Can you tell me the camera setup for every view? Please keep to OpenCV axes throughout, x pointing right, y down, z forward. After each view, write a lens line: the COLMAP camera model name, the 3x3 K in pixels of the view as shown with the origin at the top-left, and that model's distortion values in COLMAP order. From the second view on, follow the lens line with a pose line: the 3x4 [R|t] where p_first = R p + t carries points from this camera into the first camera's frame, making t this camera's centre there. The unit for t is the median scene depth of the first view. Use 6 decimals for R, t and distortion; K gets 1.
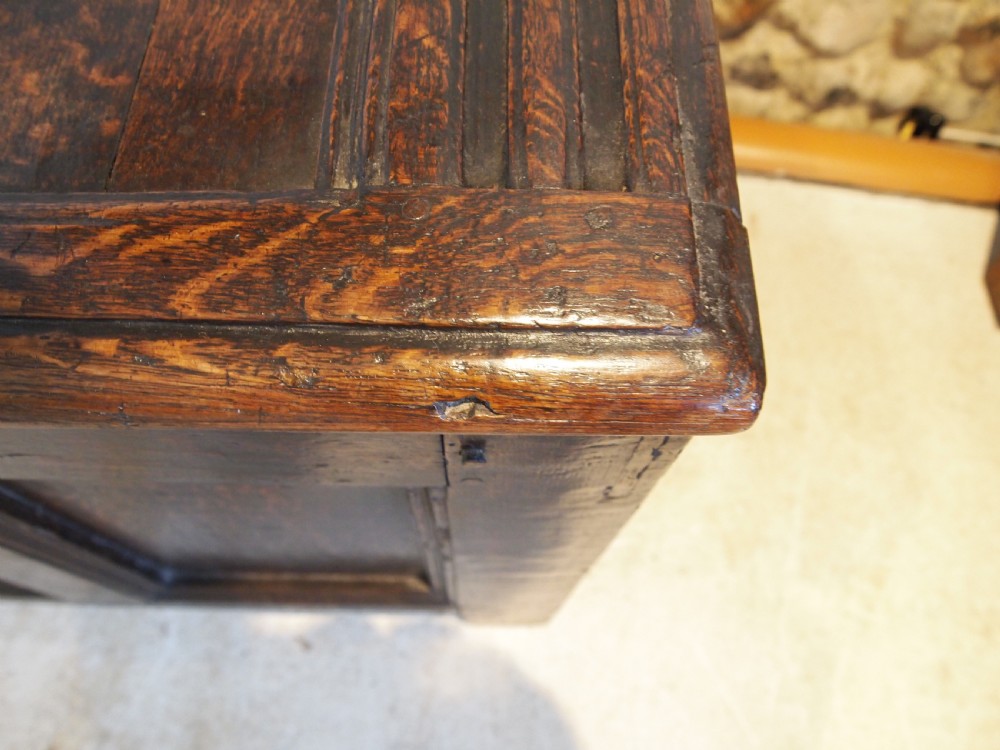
lens RADIAL K [[776.5, 0, 501.0], [0, 776.5, 379.1], [0, 0, 1]] dist [-0.047613, -0.002032]
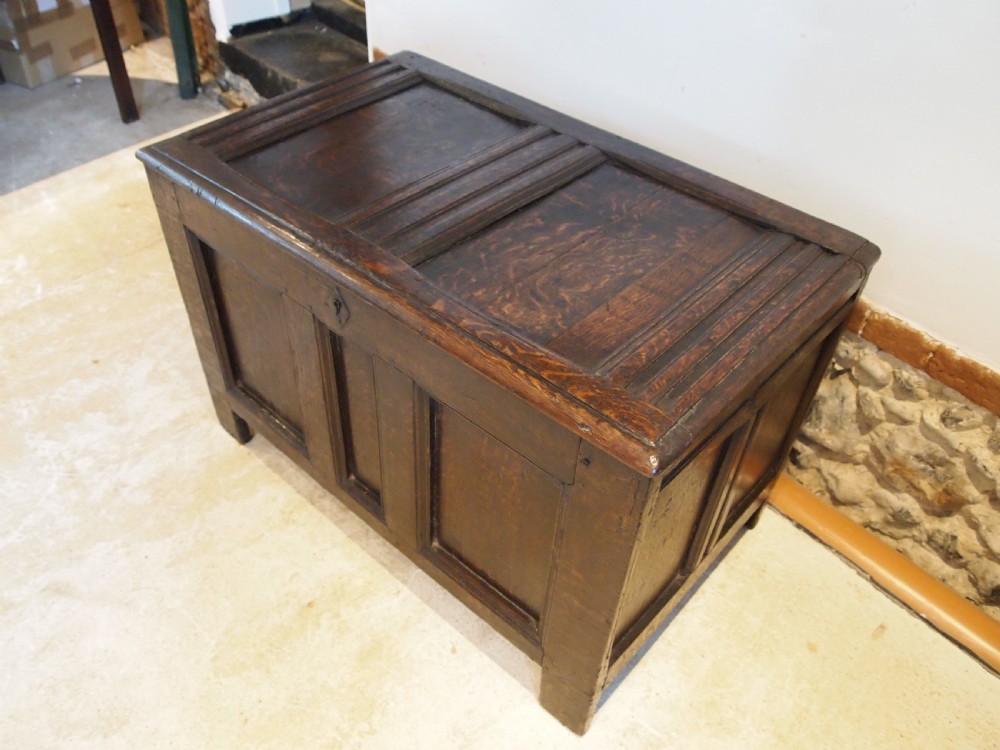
lens RADIAL K [[786.4, 0, 501.9], [0, 786.4, 378.2], [0, 0, 1]] dist [-0.042811, -0.002238]
pose [[0.756369, 0.440410, -0.483680, 1.237113], [-0.608558, 0.744939, -0.273355, 1.031608], [0.239923, 0.501105, 0.831463, -2.133167]]
